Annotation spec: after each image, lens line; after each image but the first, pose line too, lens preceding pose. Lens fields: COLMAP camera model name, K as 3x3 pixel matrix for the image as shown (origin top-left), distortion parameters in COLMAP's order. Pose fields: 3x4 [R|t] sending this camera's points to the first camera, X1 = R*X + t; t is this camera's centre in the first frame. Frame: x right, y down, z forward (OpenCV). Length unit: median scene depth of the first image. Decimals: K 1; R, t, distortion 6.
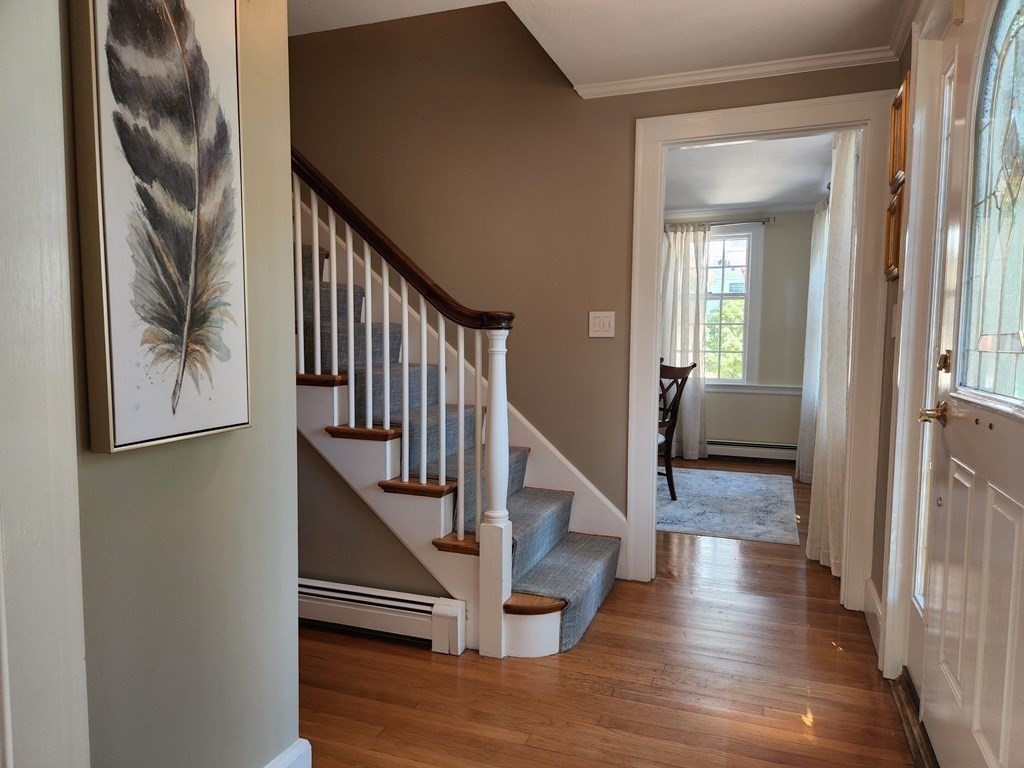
lens RADIAL K [[687.8, 0, 511.6], [0, 687.8, 386.2], [0, 0, 1]] dist [0.011063, -0.007450]
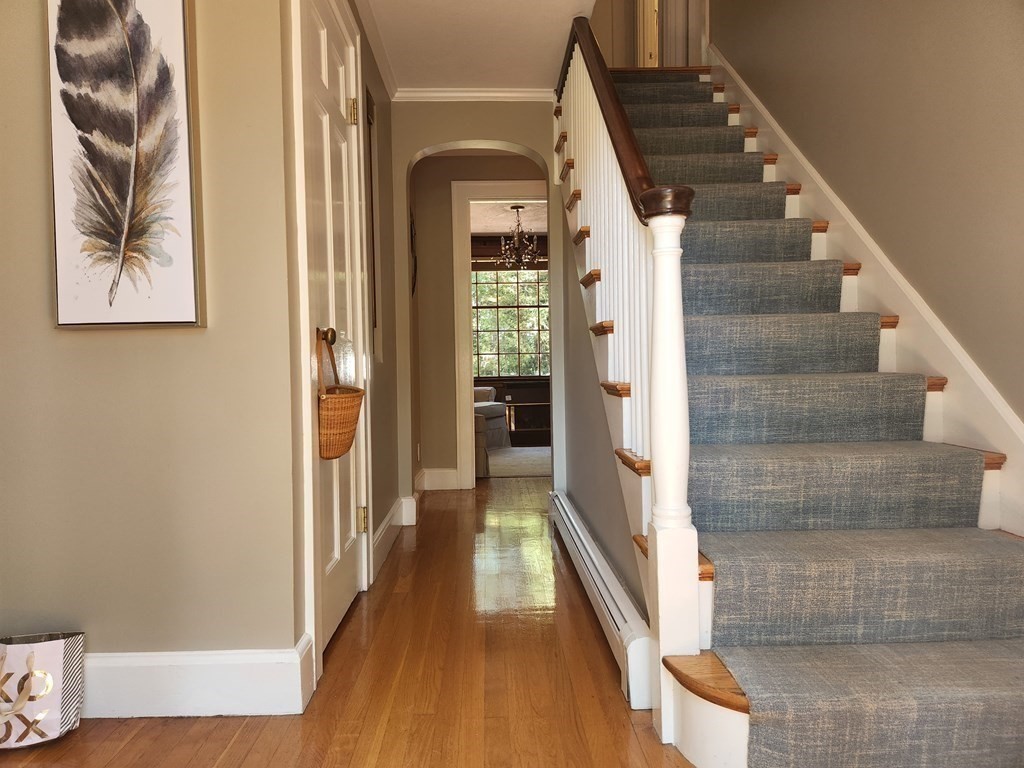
lens RADIAL K [[687.8, 0, 509.1], [0, 687.8, 387.7], [0, 0, 1]] dist [0.011063, -0.007450]
pose [[0.377638, 0.000564, -0.925953, 0.976442], [-0.050319, 0.998535, -0.019913, 0.178944], [0.924585, 0.054113, 0.377113, 1.197590]]
